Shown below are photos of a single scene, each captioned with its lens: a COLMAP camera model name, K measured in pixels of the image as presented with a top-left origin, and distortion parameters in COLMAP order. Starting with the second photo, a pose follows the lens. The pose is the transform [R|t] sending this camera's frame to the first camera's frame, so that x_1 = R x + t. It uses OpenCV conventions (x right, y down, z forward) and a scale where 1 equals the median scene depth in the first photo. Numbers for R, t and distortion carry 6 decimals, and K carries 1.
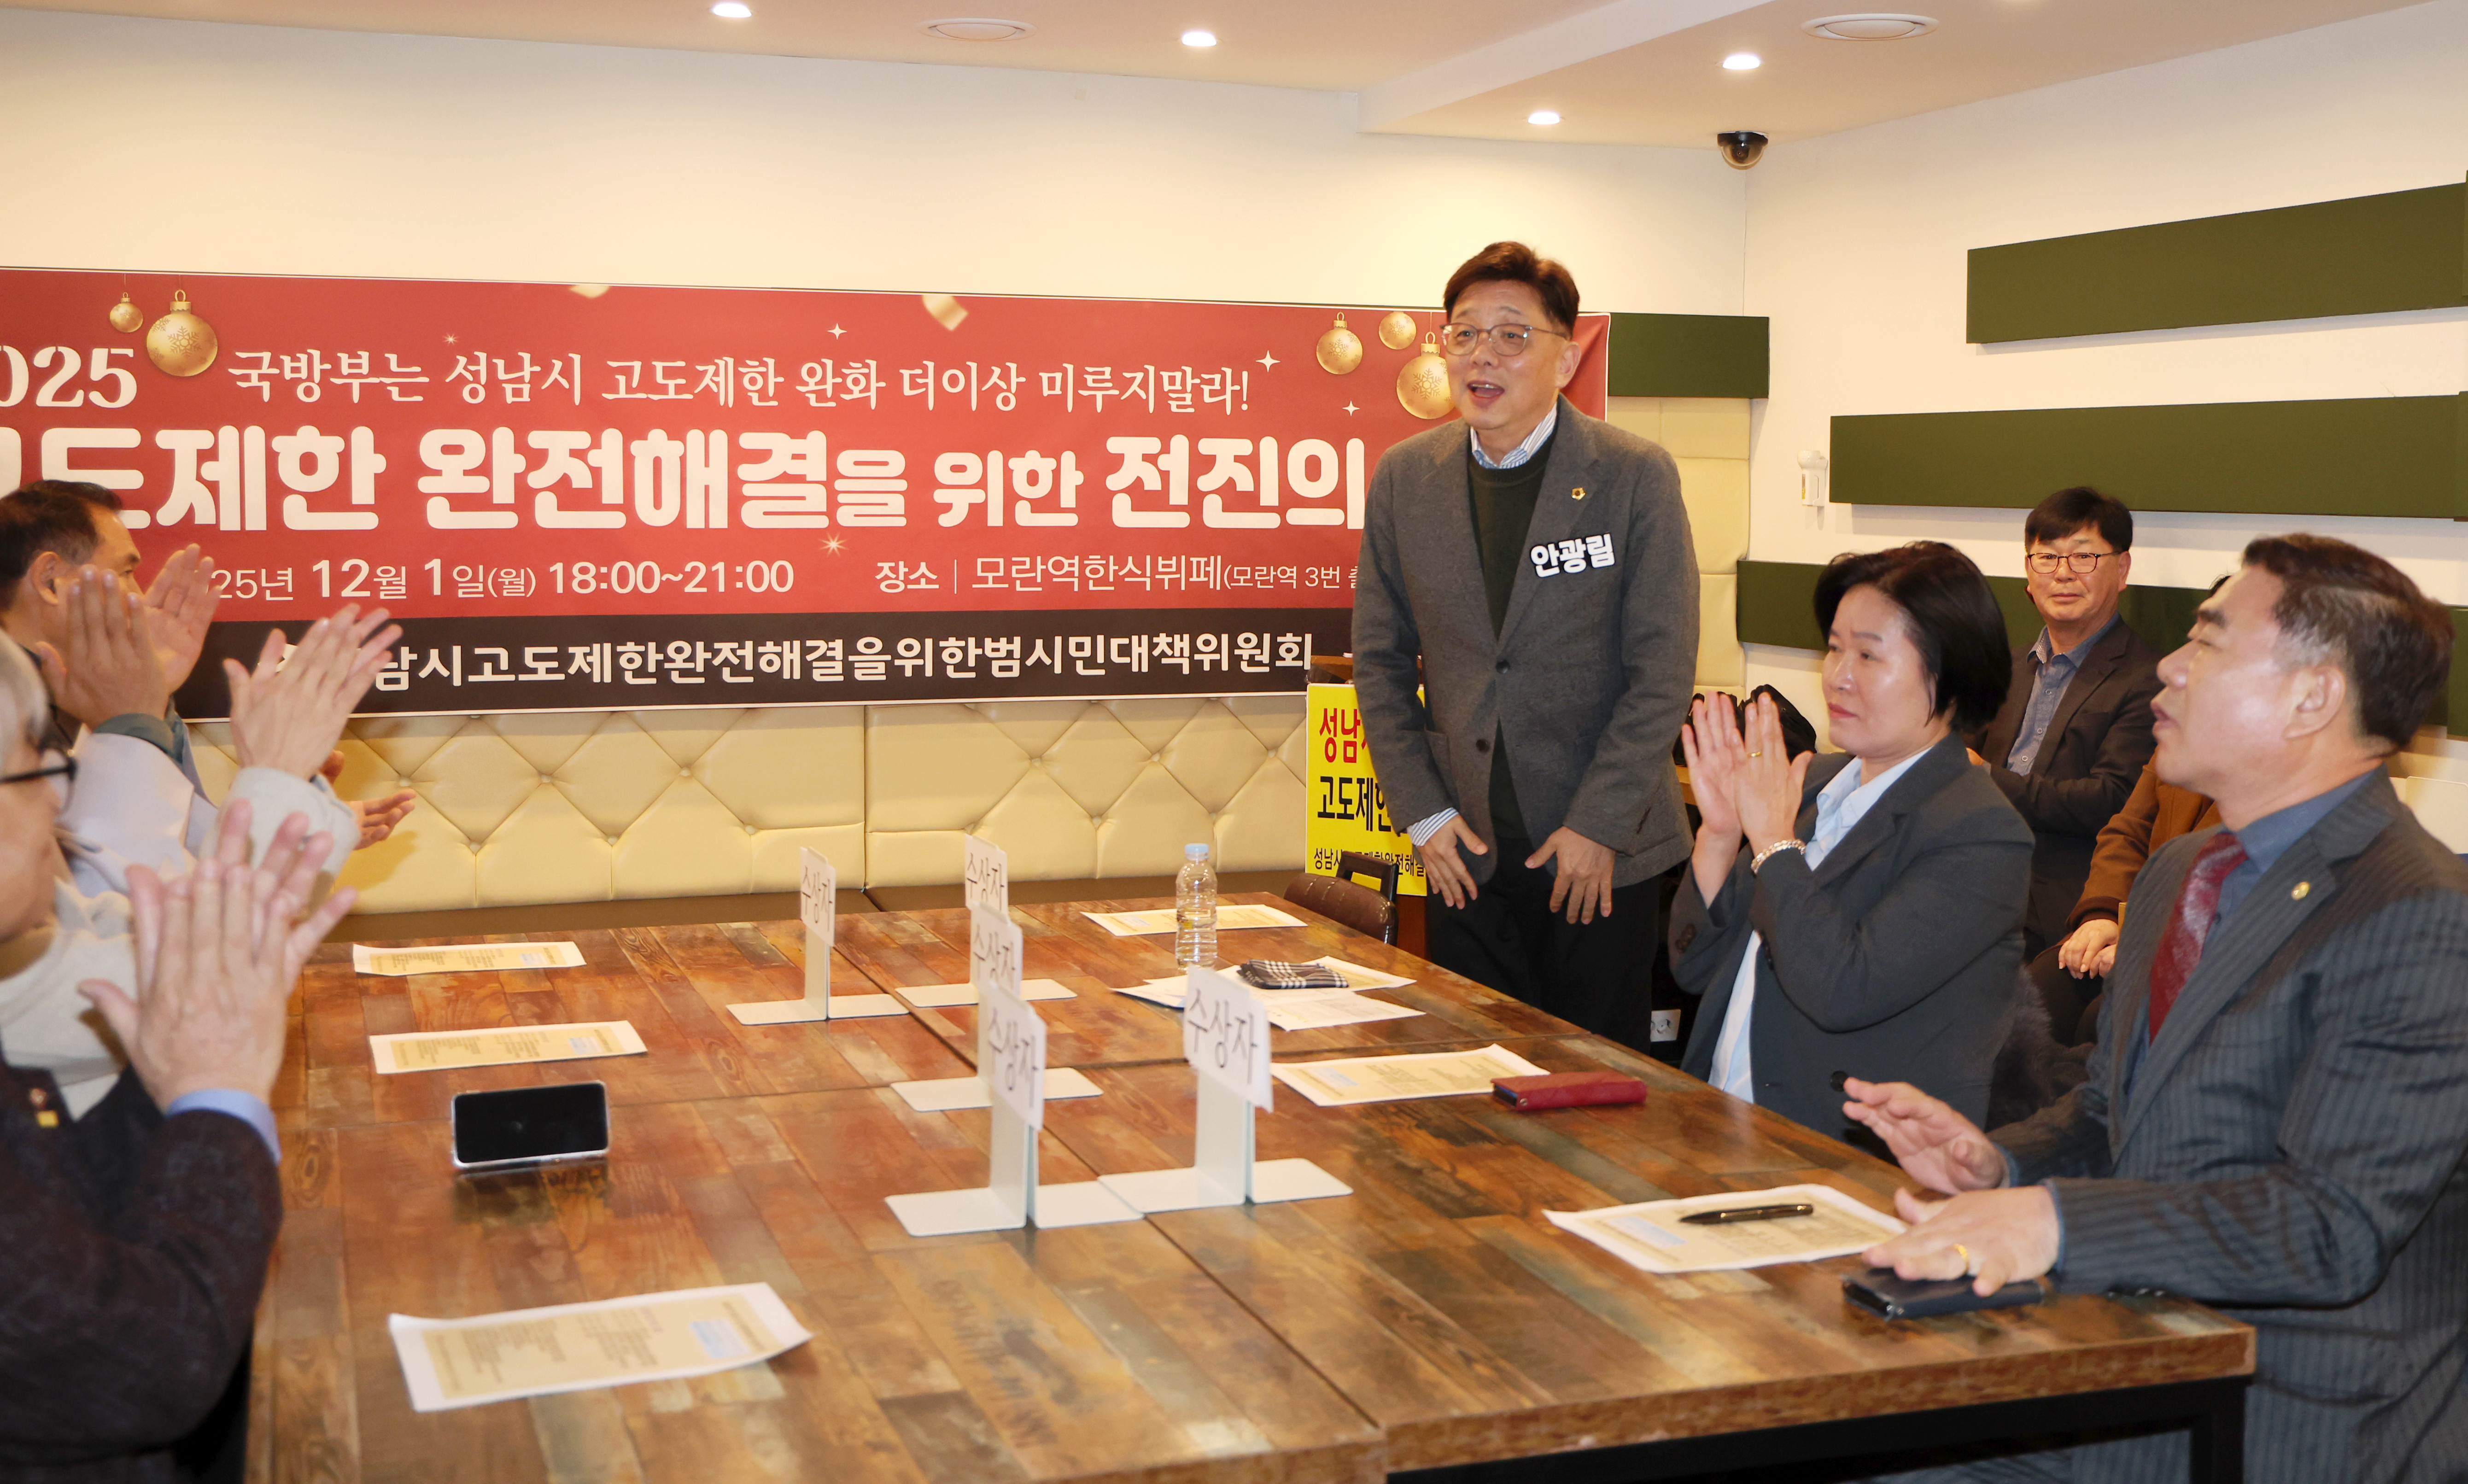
lens RADIAL K [[2788.0, 0, 1285.3], [0, 2788.0, 613.3], [0, 0, 1]] dist [0.082338, 0.000000]
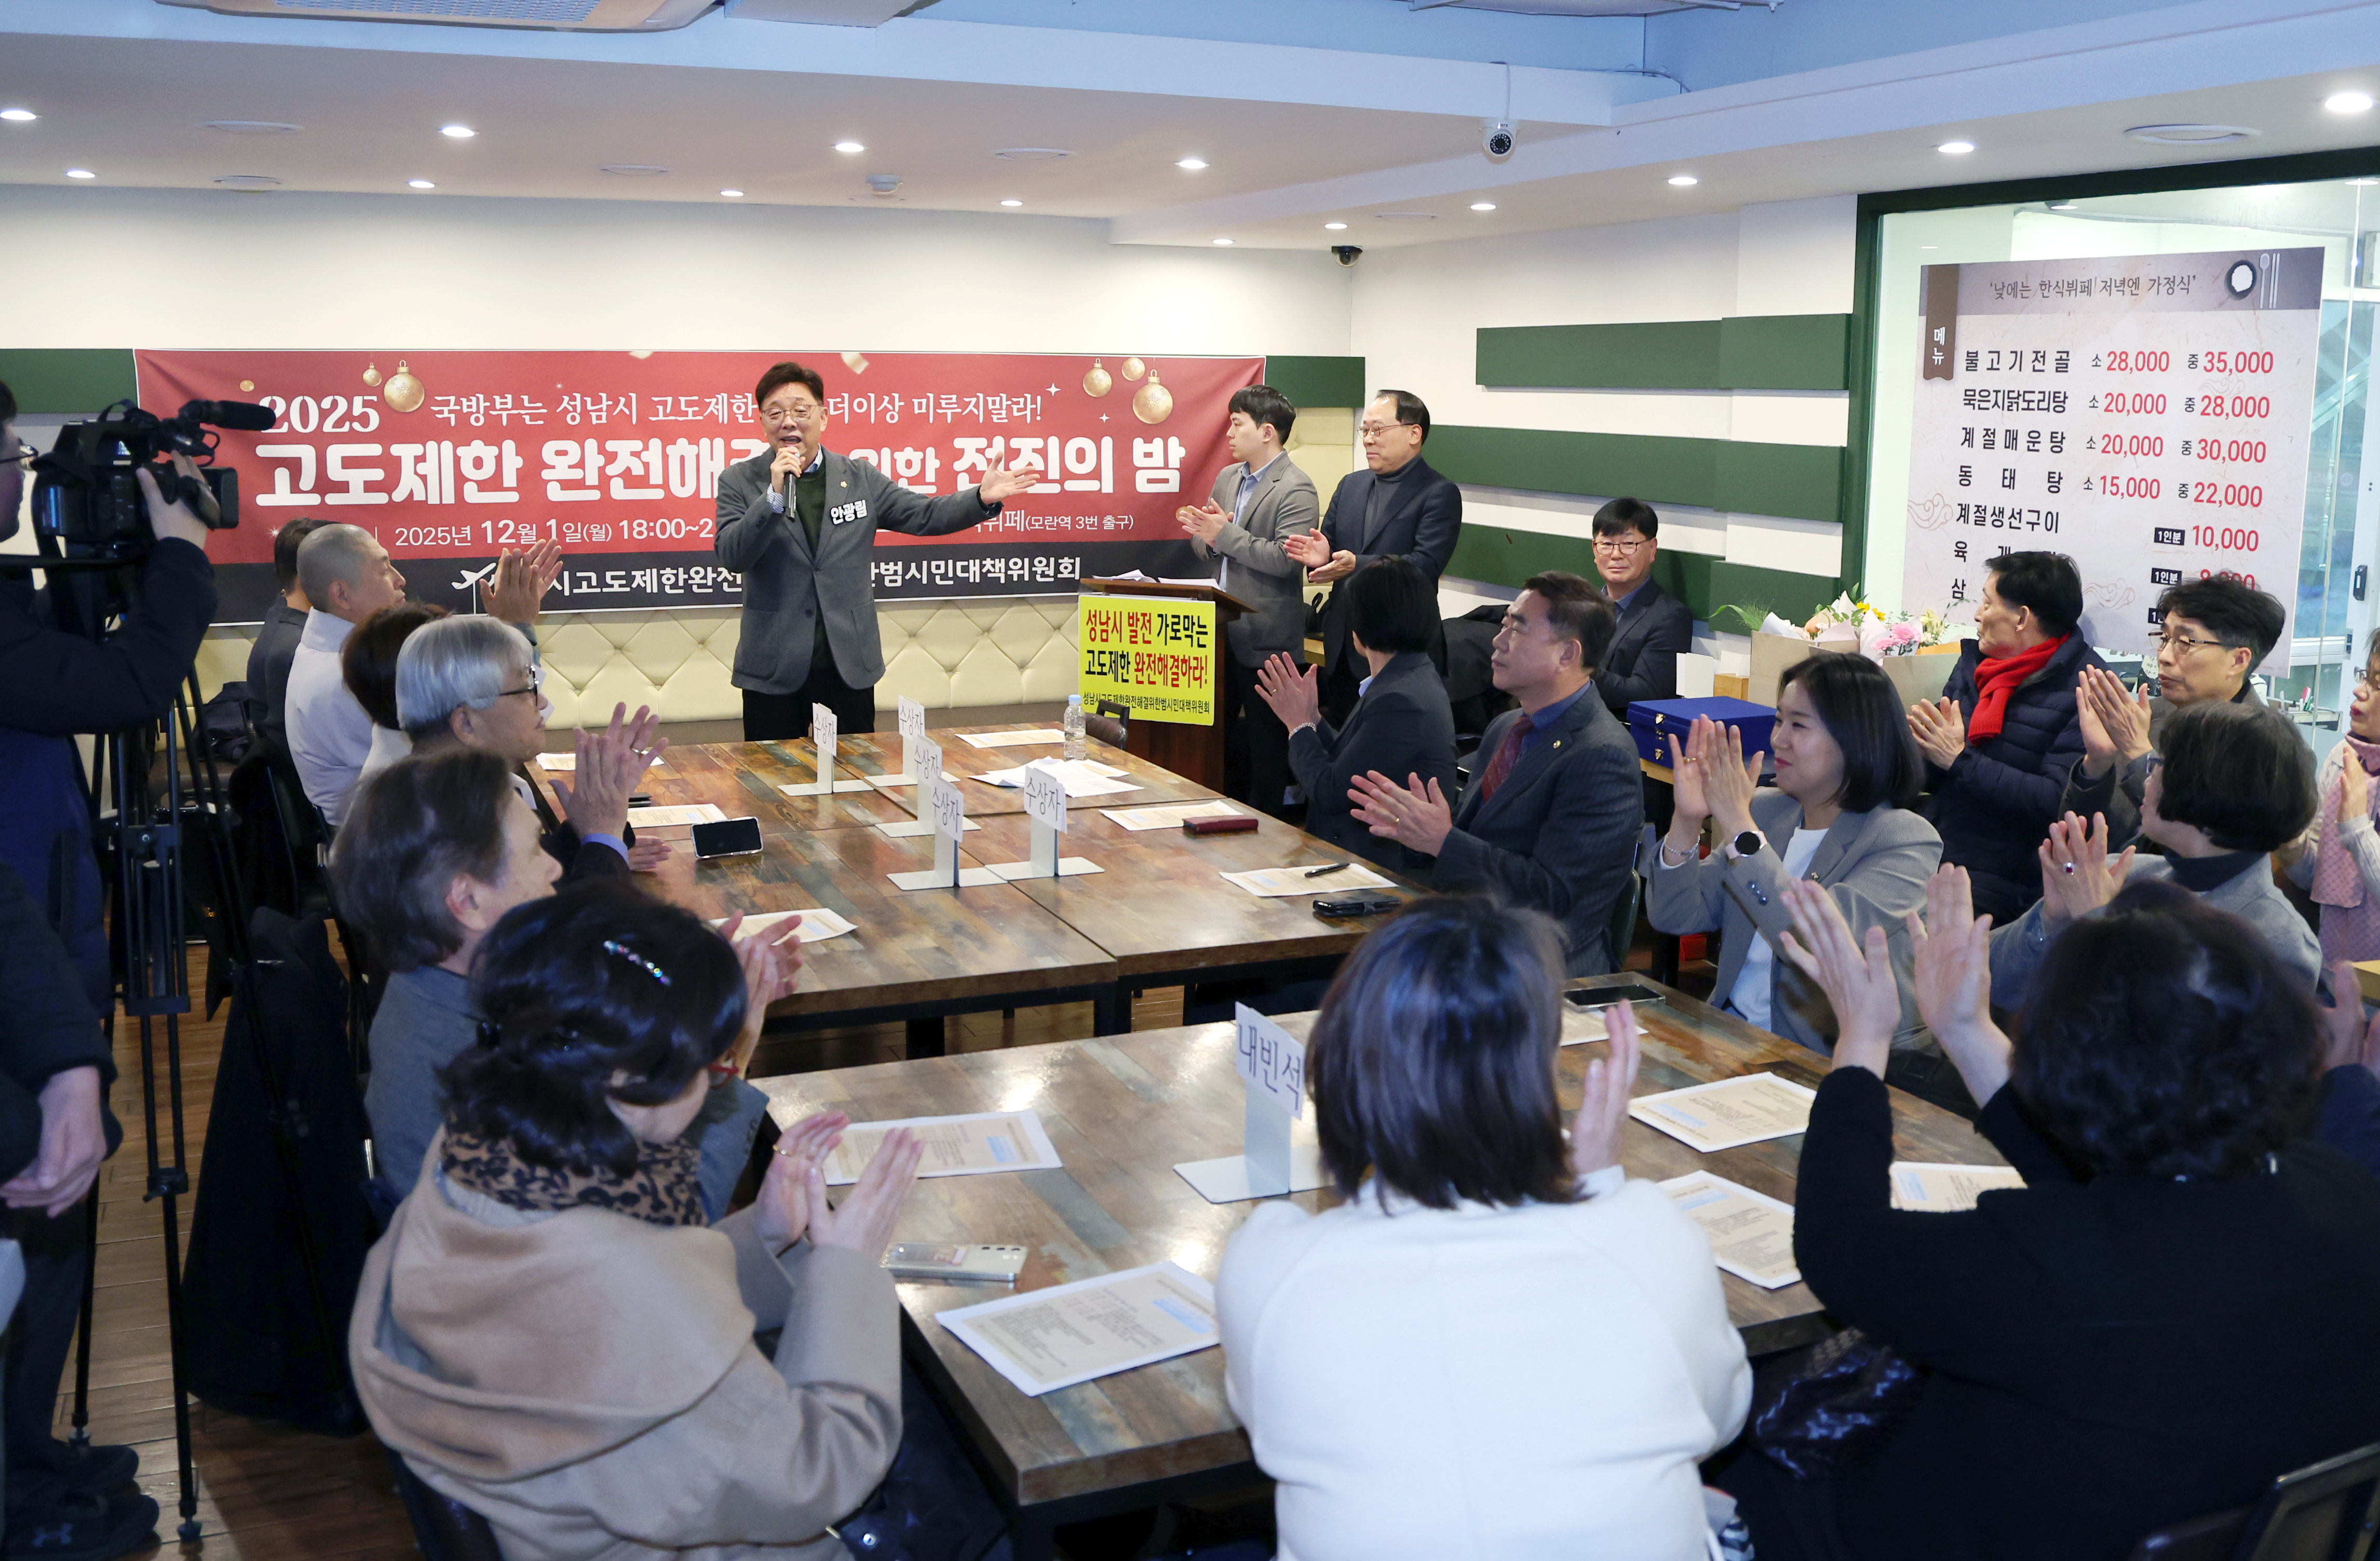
lens RADIAL K [[2136.6, 0, 1110.4], [0, 2136.6, 683.5], [0, 0, 1]] dist [-0.015567, 0.024004]
pose [[0.999667, -0.004333, 0.025433, -0.005393], [0.001971, 0.995740, 0.092187, -0.037369], [-0.025724, -0.092106, 0.995417, -0.267062]]
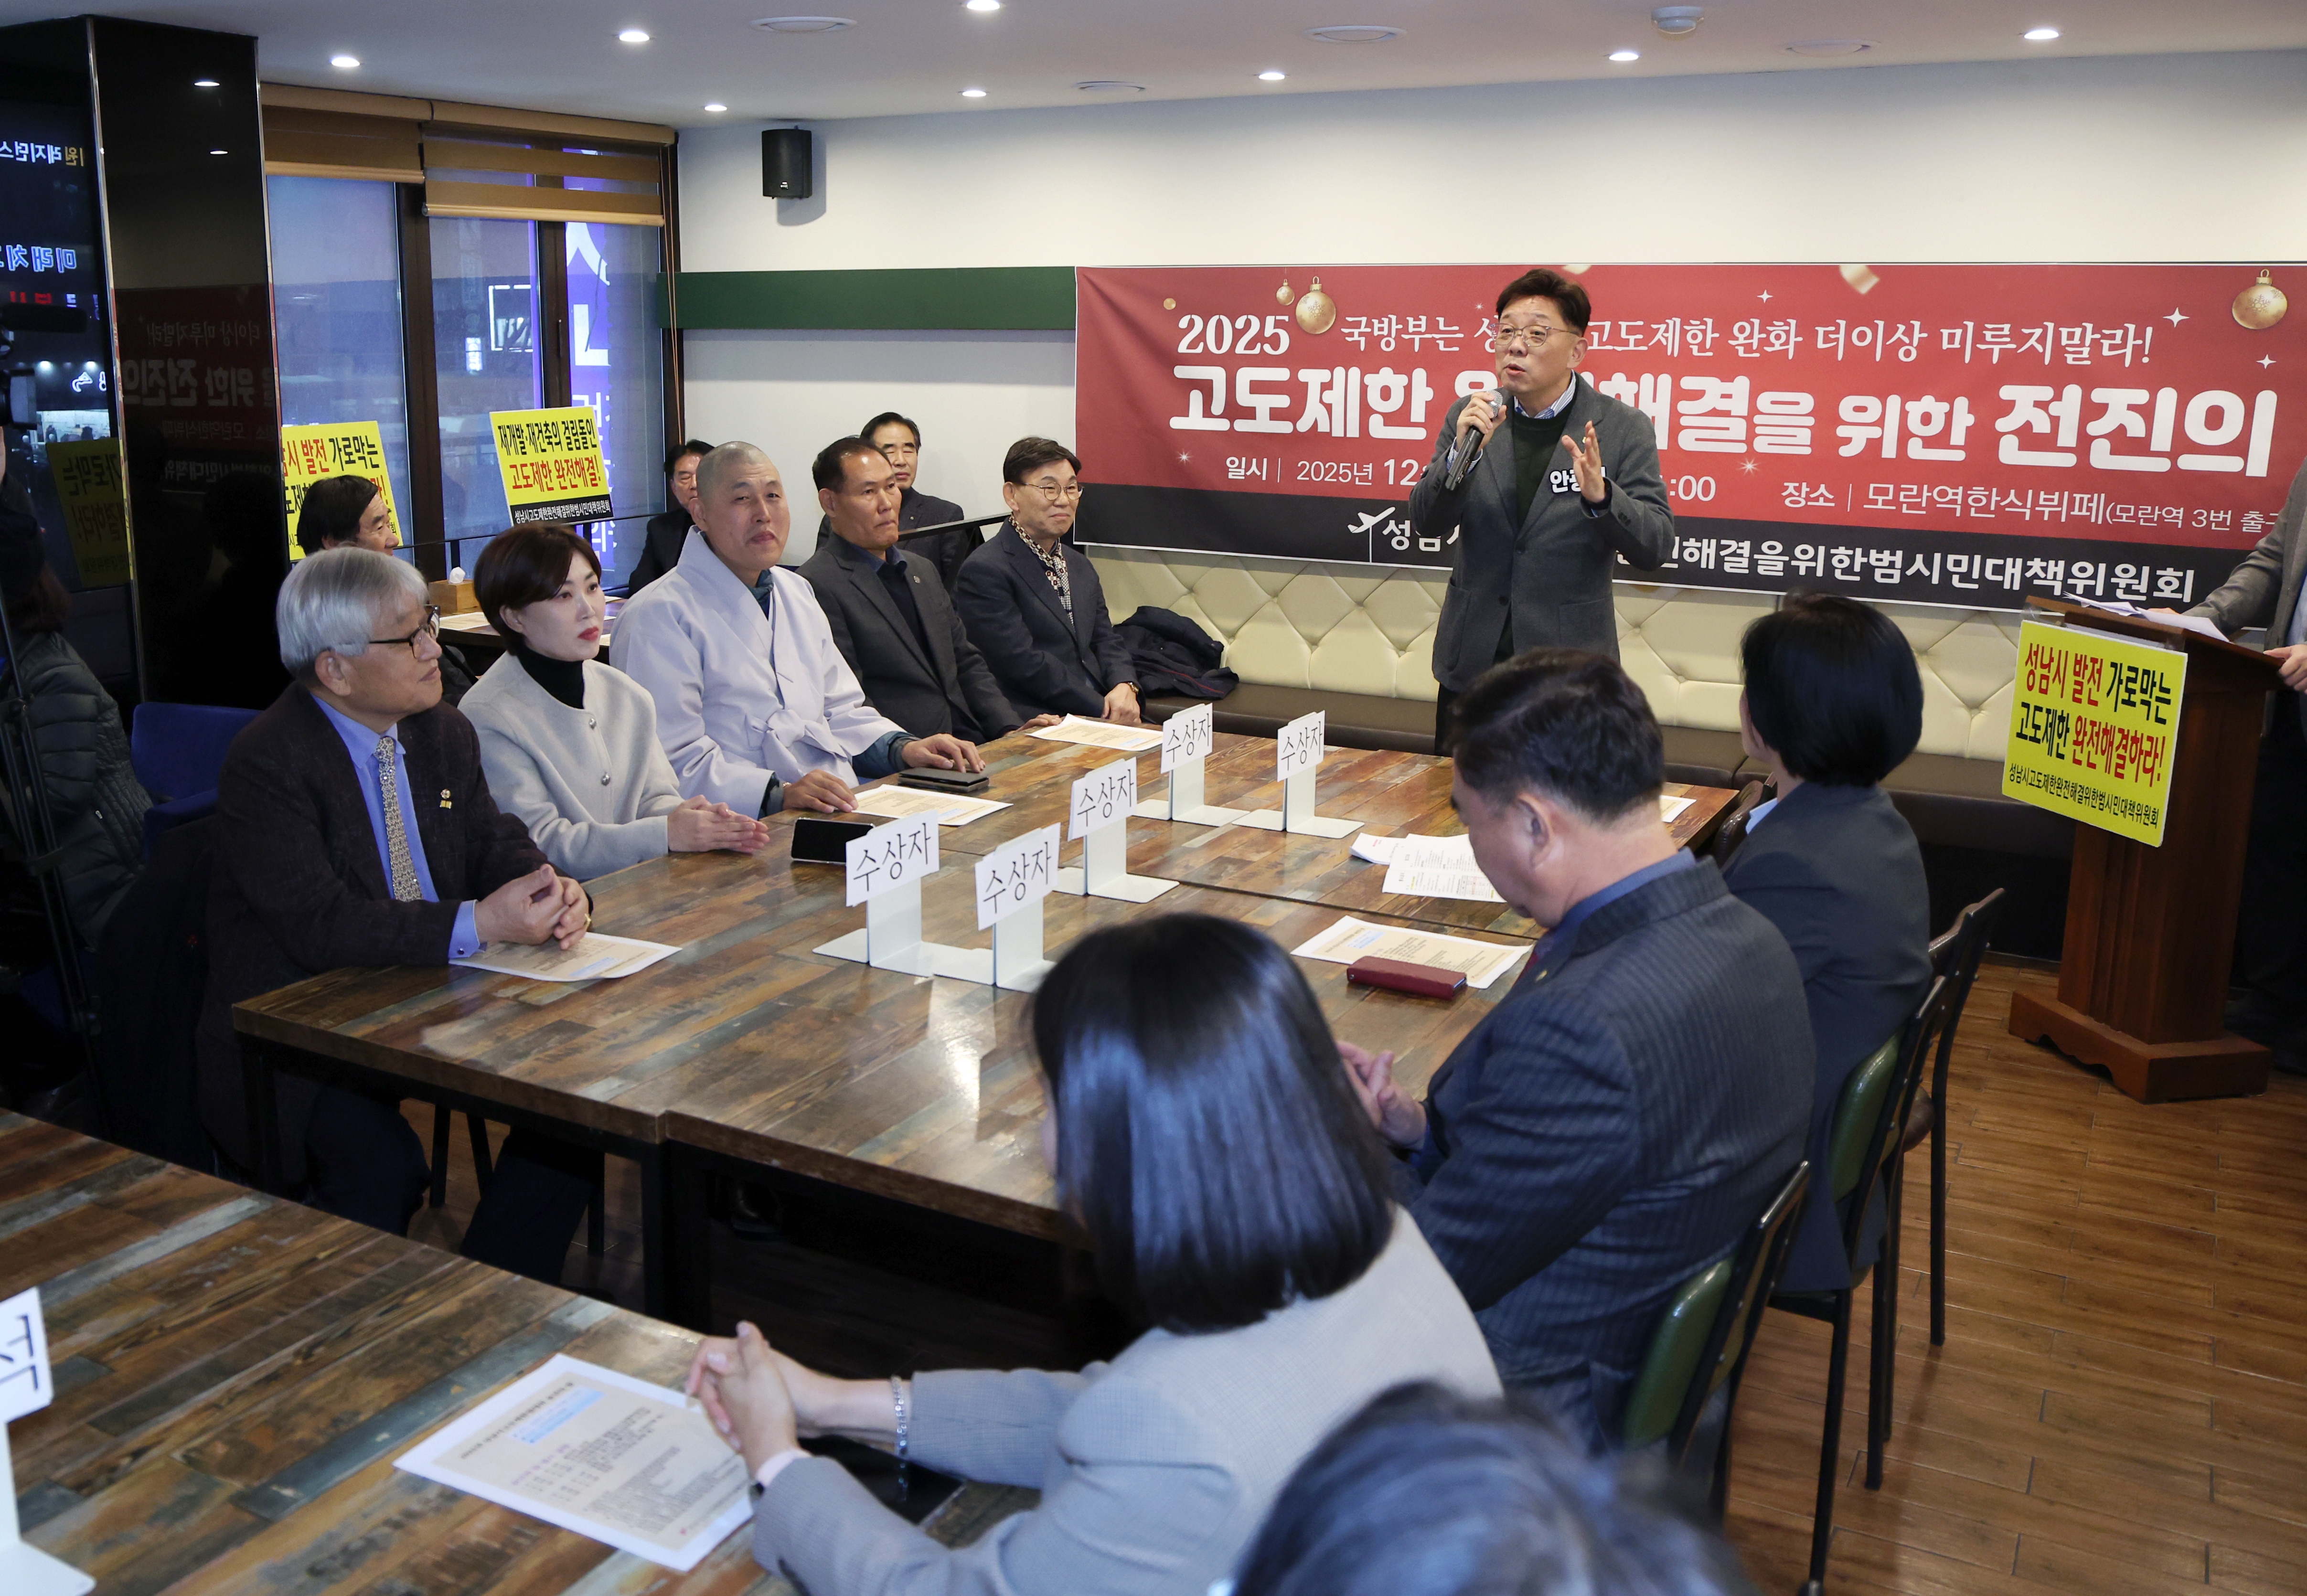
lens RADIAL K [[2074.8, 0, 1007.1], [0, 2074.8, 746.3], [0, 0, 1]] dist [-0.063120, 0.116950]
pose [[0.650002, 0.158904, -0.743133, 0.345524], [-0.044284, 0.984152, 0.171707, -0.046455], [0.758641, -0.078701, 0.646737, 0.127769]]
